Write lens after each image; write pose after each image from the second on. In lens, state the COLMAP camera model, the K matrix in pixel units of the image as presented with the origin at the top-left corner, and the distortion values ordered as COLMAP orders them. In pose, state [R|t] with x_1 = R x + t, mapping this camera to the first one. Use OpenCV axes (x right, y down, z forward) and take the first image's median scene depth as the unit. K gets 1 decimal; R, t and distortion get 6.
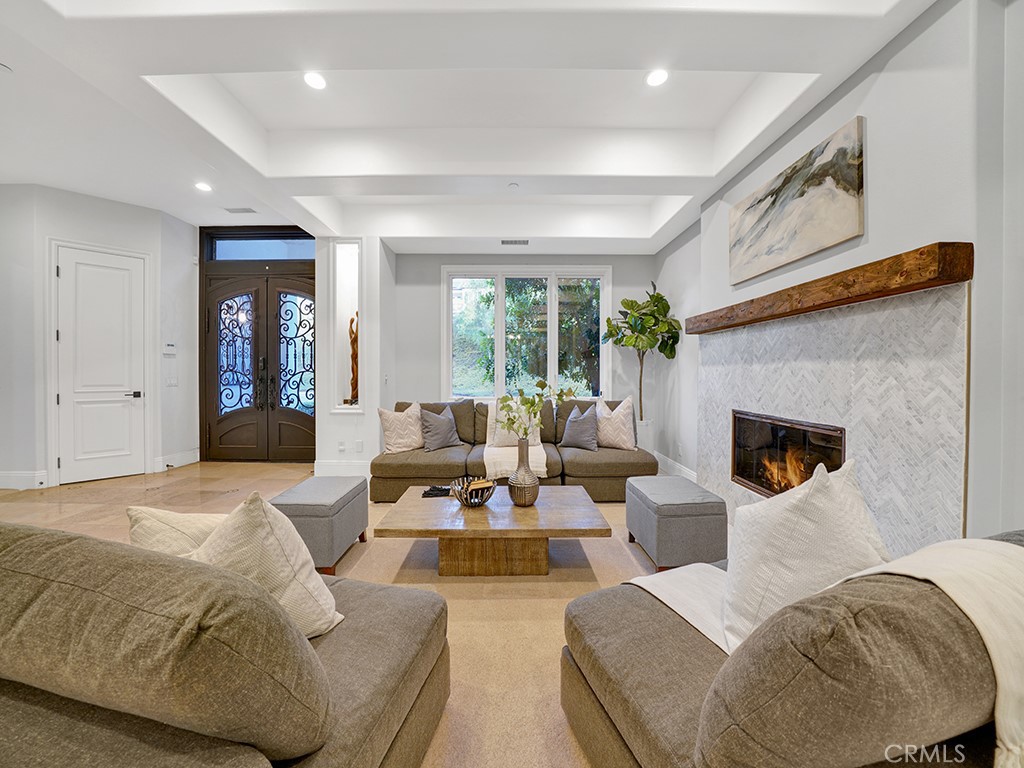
lens RADIAL K [[352.3, 0, 511.4], [0, 352.3, 380.1], [0, 0, 1]] dist [-0.030010, 0.000016]
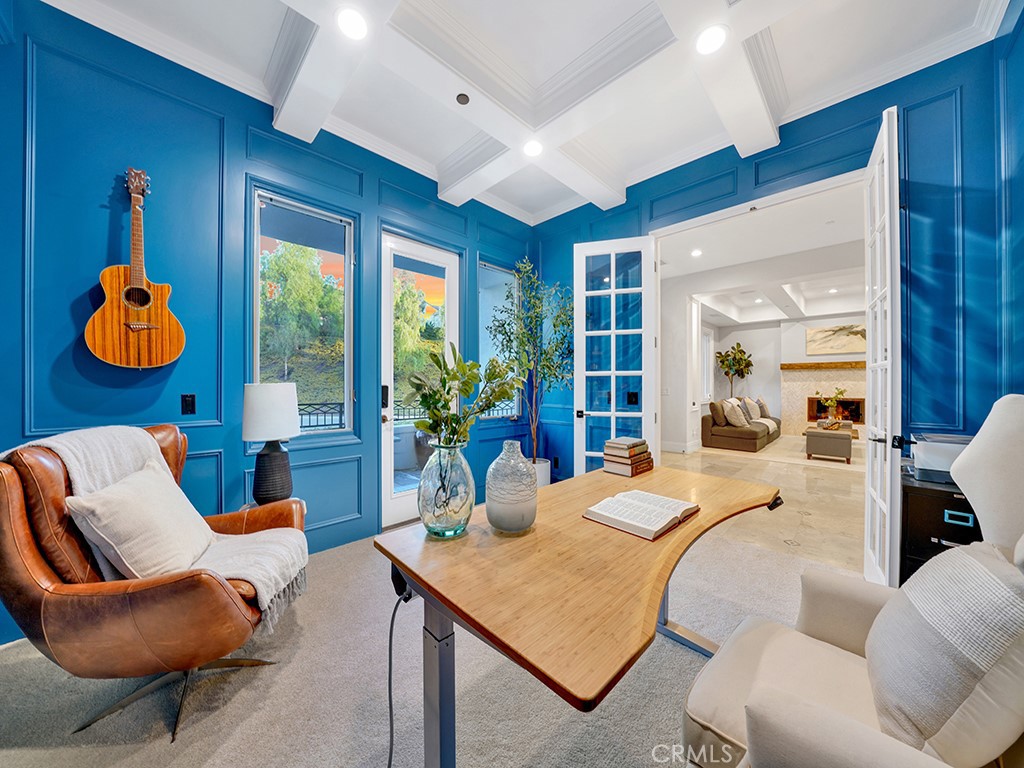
lens RADIAL K [[352.3, 0, 511.4], [0, 352.3, 380.1], [0, 0, 1]] dist [-0.030010, 0.000016]
pose [[0.717809, 0.005824, 0.696216, -3.207280], [0.014600, 0.999619, -0.023414, -0.027031], [-0.696087, 0.026972, 0.717451, 0.673194]]
